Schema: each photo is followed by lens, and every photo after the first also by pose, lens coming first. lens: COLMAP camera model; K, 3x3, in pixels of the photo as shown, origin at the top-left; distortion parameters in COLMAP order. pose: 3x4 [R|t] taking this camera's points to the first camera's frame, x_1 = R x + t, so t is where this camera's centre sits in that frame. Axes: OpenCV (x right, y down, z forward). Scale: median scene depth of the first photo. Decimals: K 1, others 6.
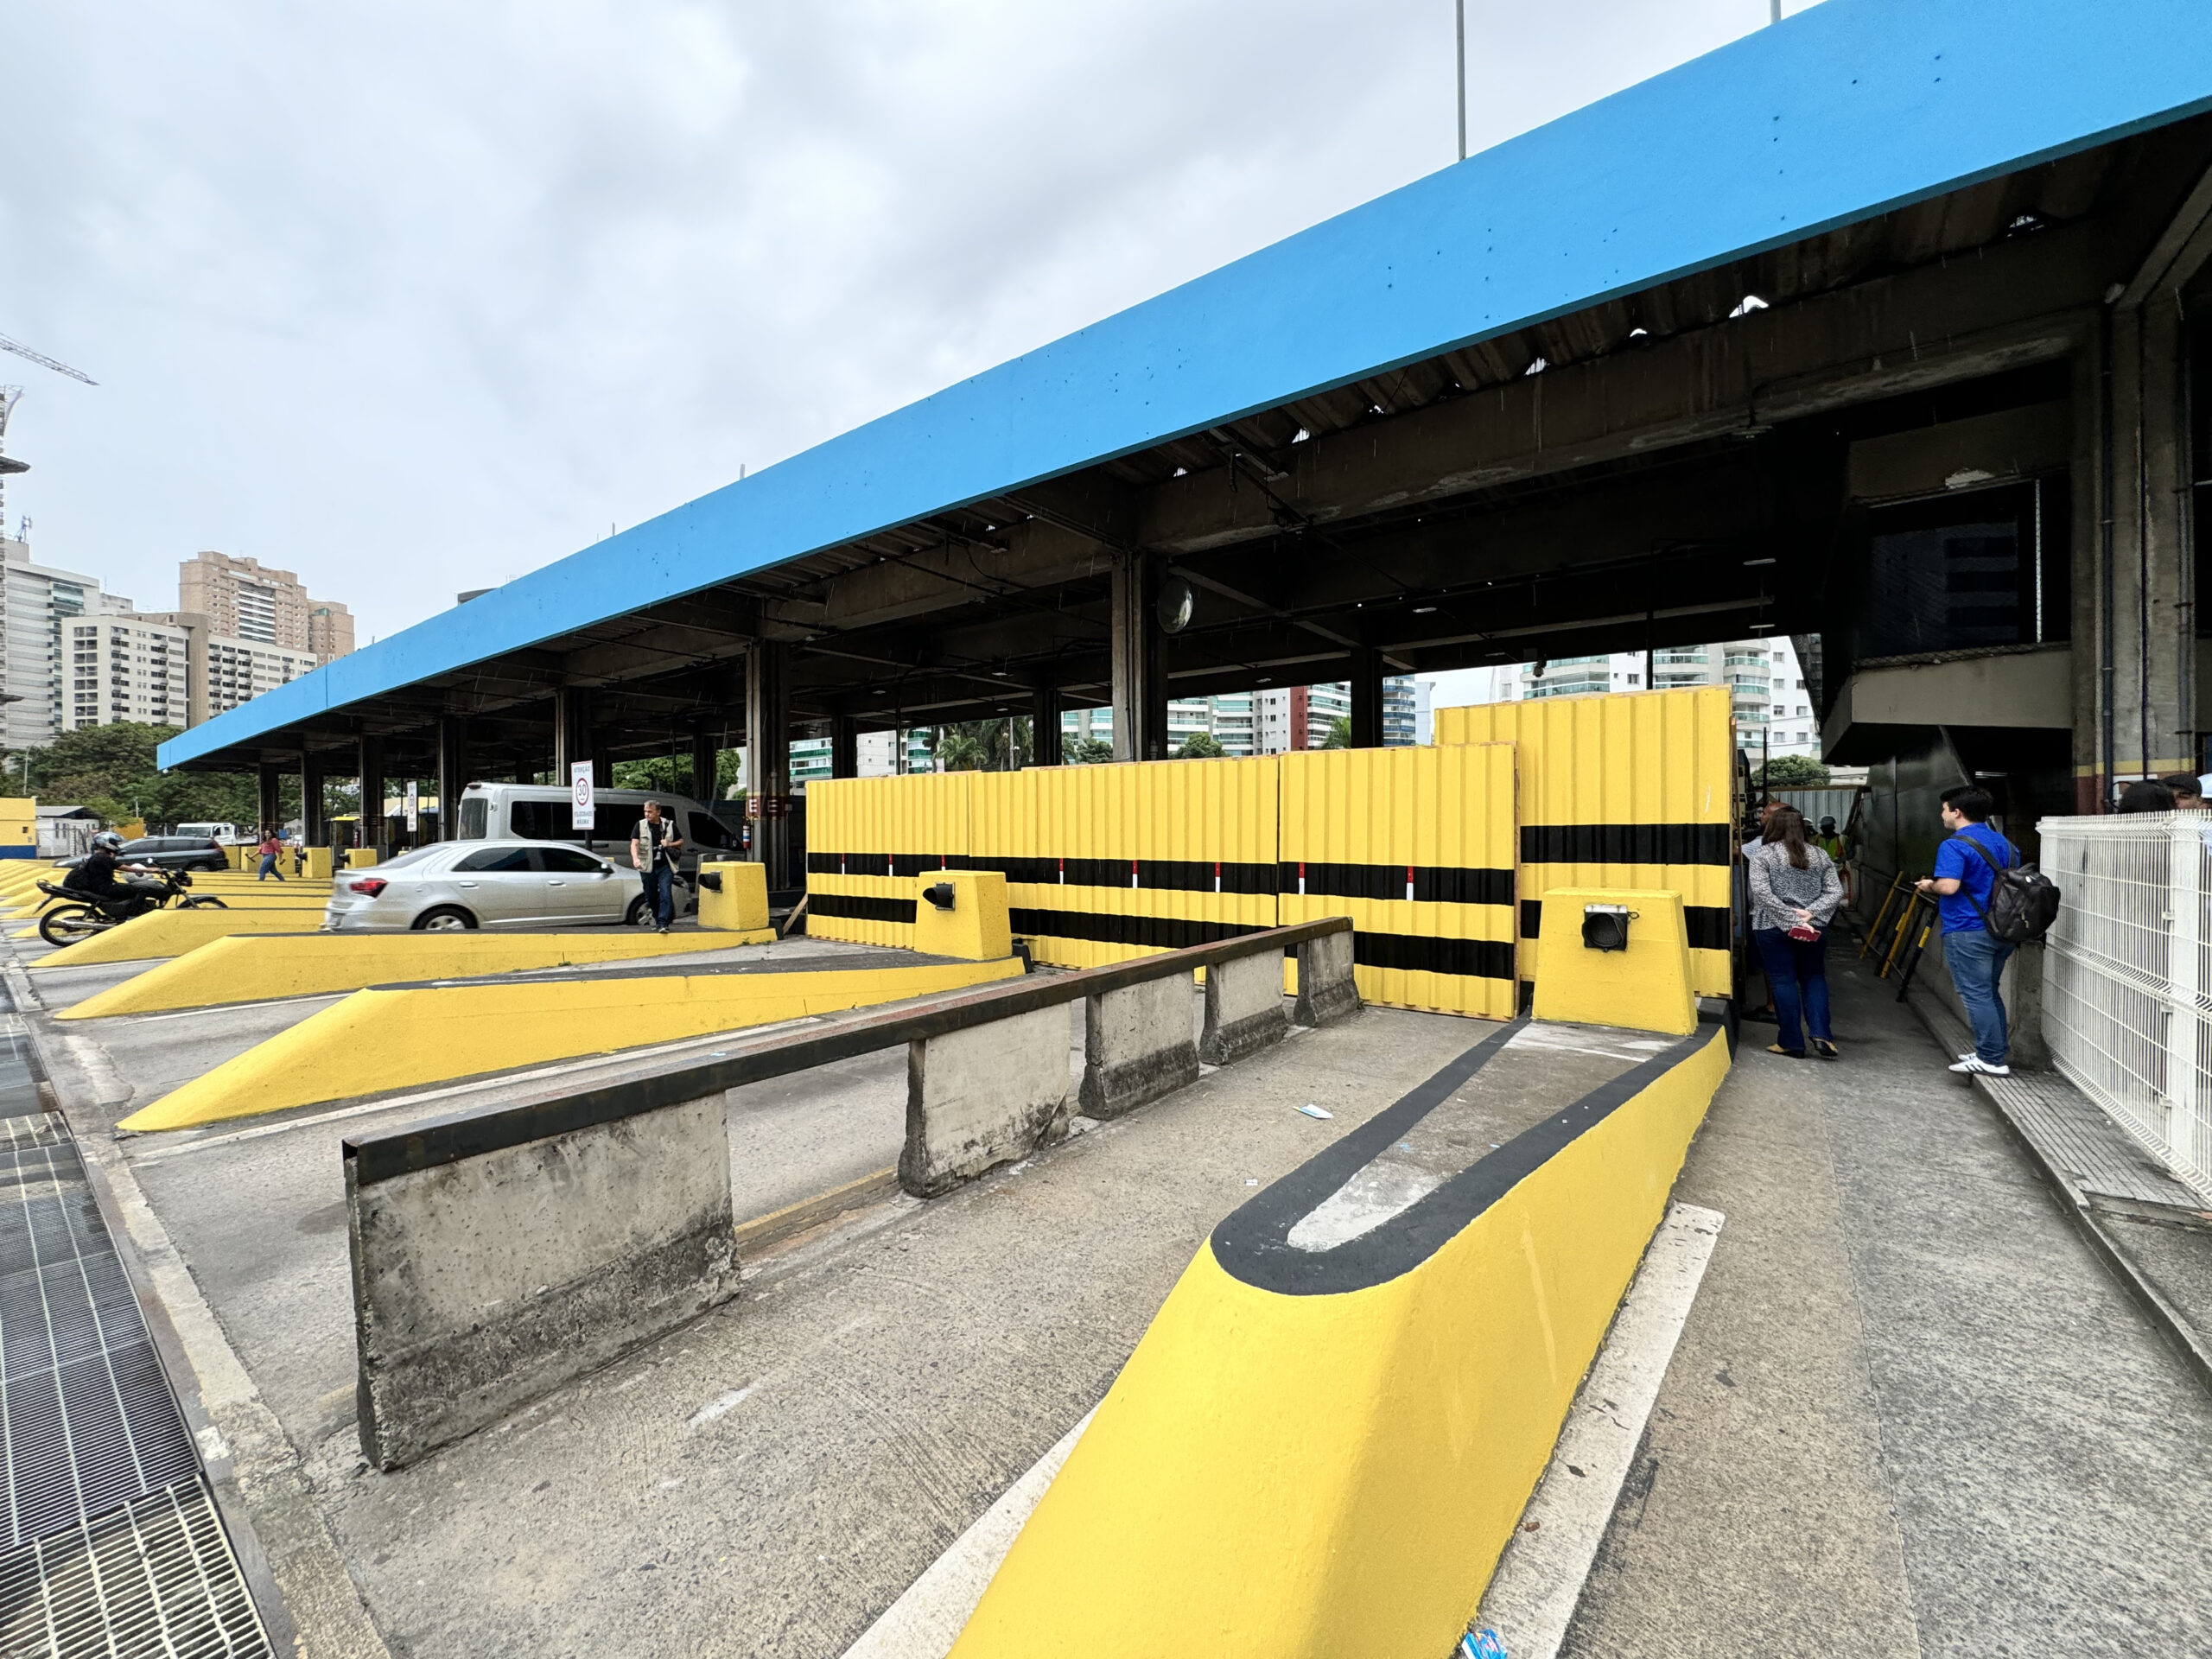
lens RADIAL K [[876.3, 0, 1104.3], [0, 876.3, 823.9], [0, 0, 1]] dist [-0.002533, -0.000156]
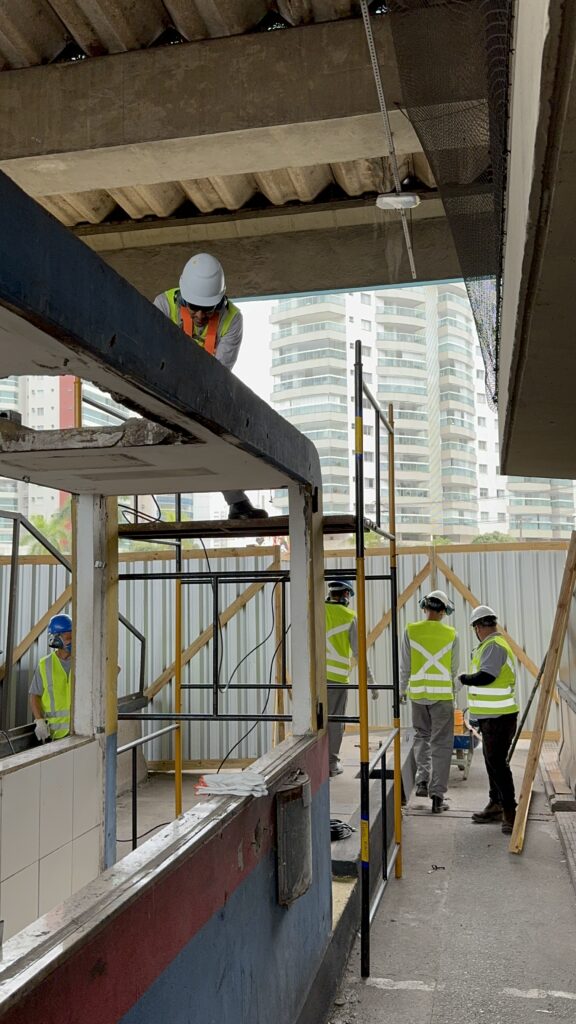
lens RADIAL K [[868.4, 0, 301.6], [0, 868.4, 516.8], [0, 0, 1]] dist [0.155557, -0.261665]
pose [[0.902718, 0.031382, 0.429086, 1.188078], [0.007682, 0.996001, -0.089006, -0.026612], [-0.430163, 0.083644, 0.898868, 1.428306]]
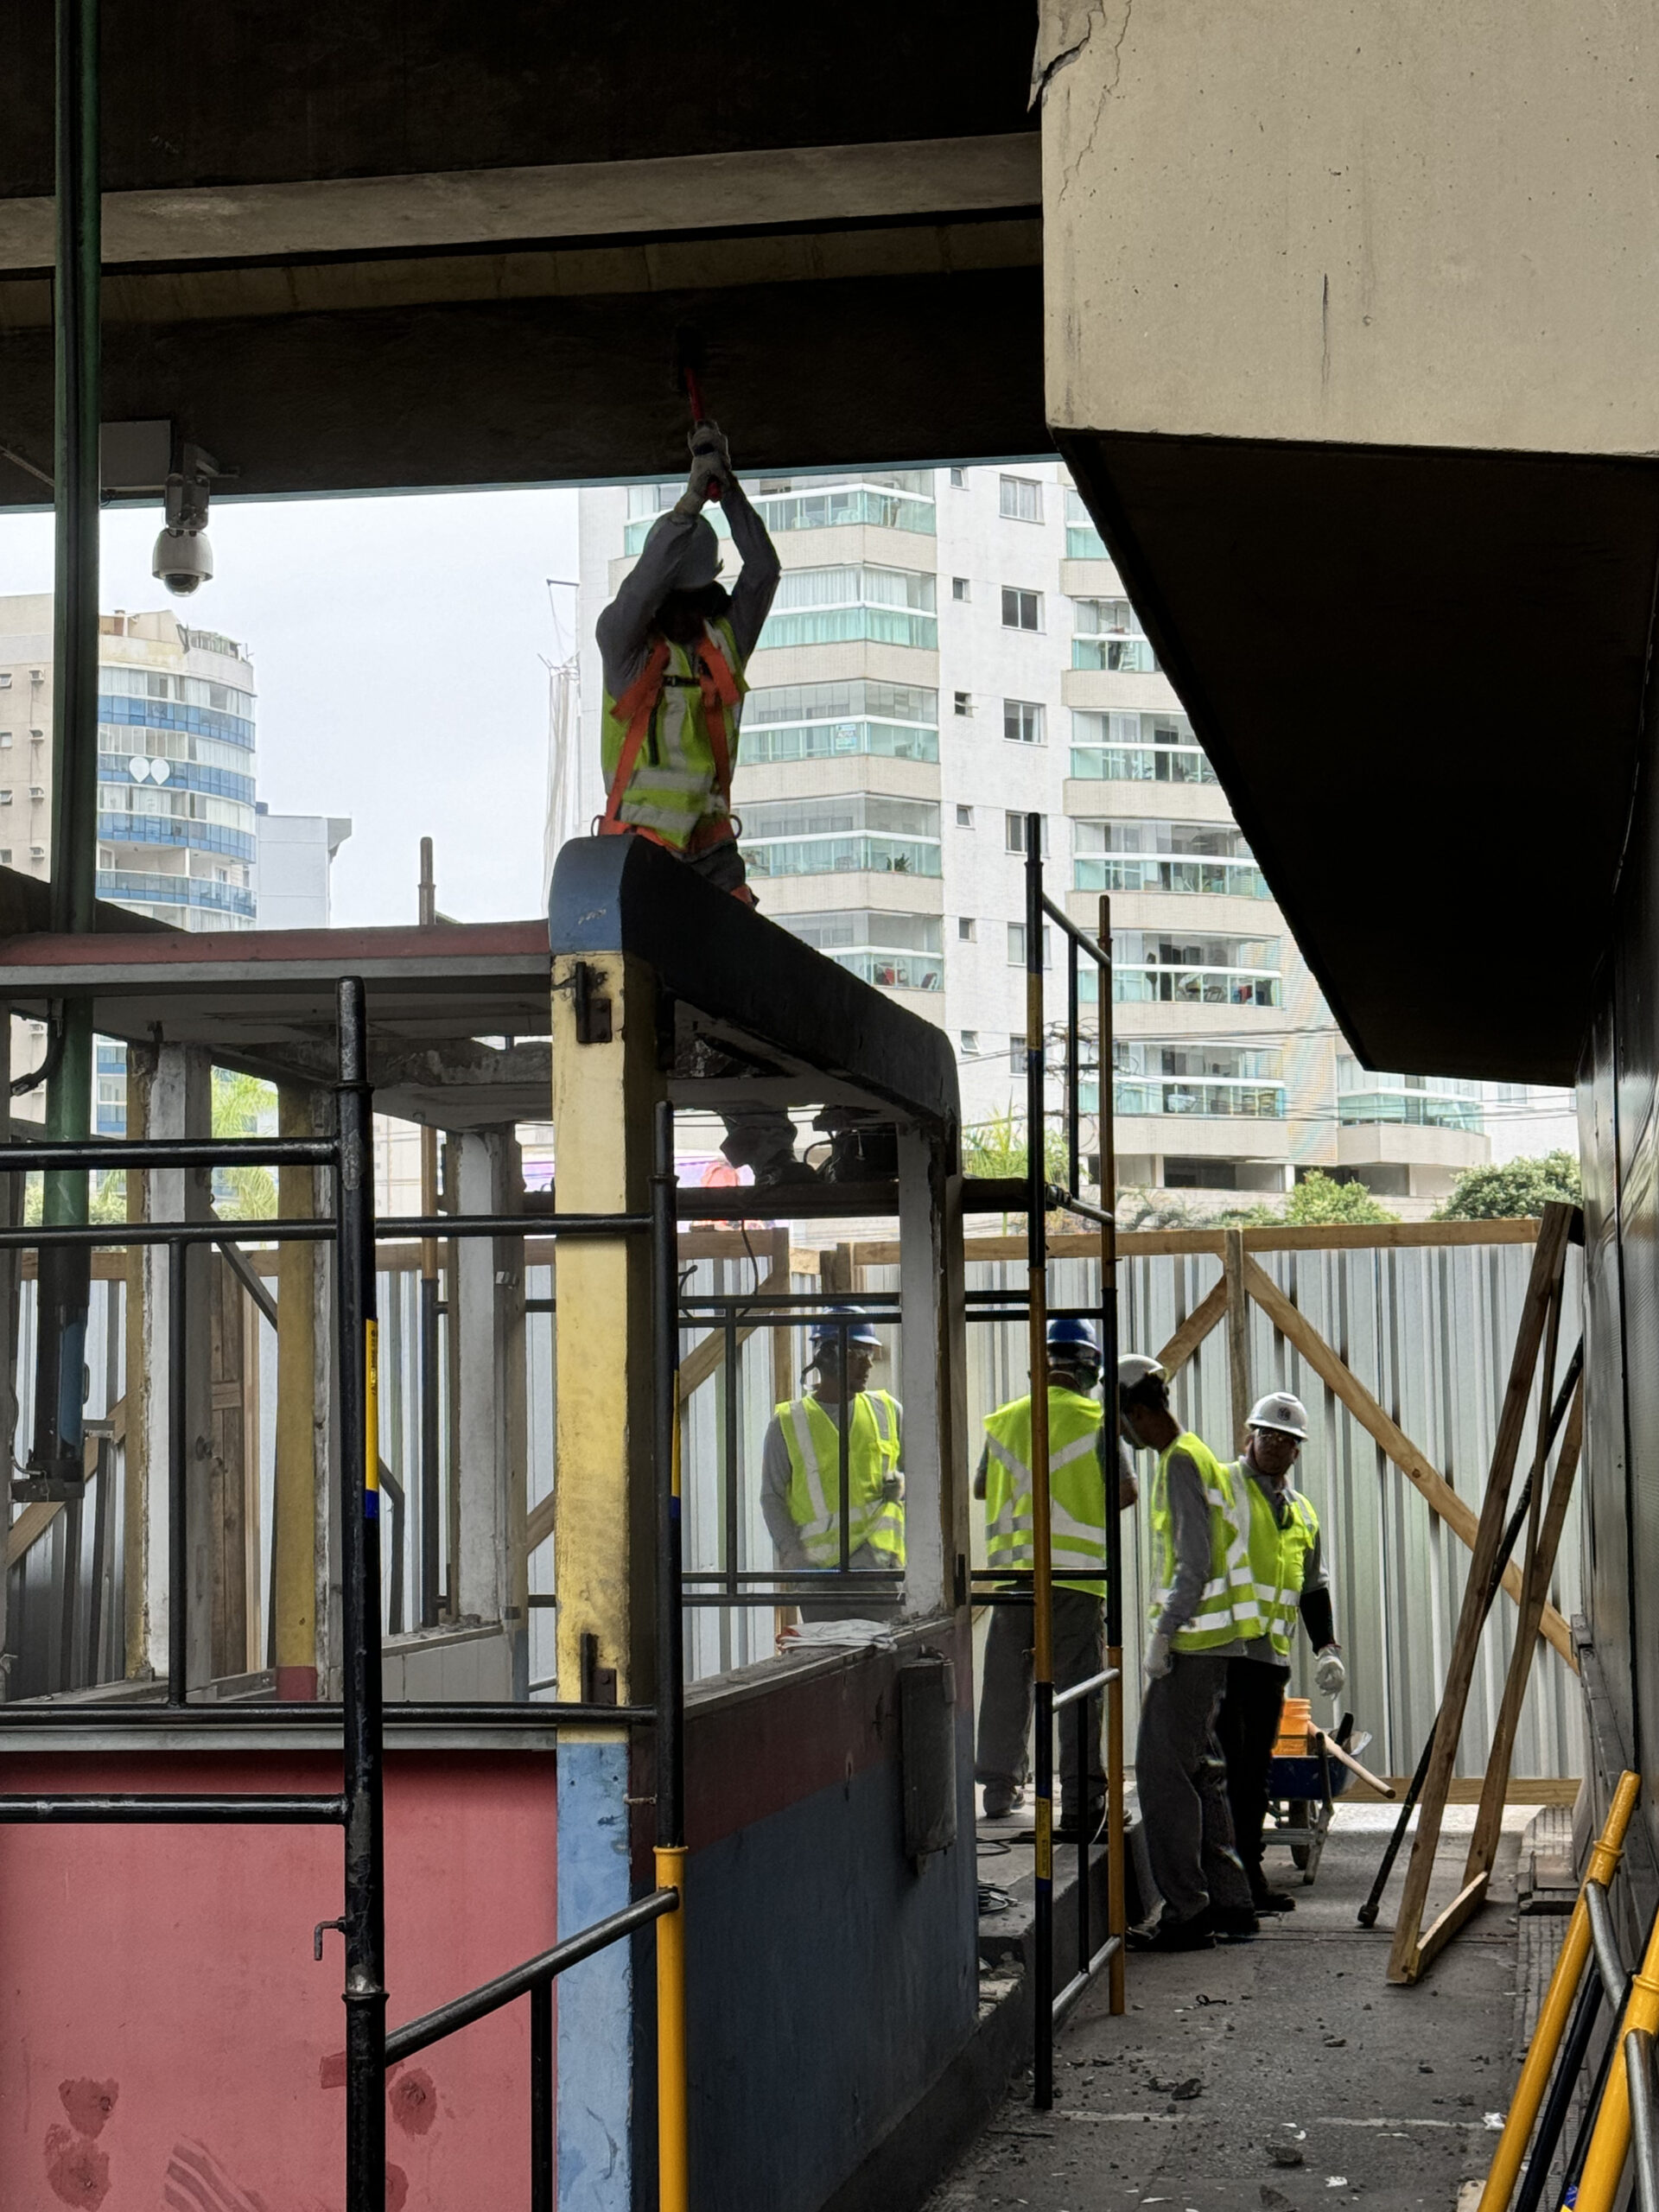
lens RADIAL K [[3882.7, 0, 807.8], [0, 3882.7, 1074.9], [0, 0, 1]] dist [0.142141, 0.004398]
pose [[0.892847, 0.036314, 0.448895, 0.797755], [0.004358, 0.996000, -0.089241, 0.002281], [-0.450340, 0.081635, 0.889117, 0.775753]]
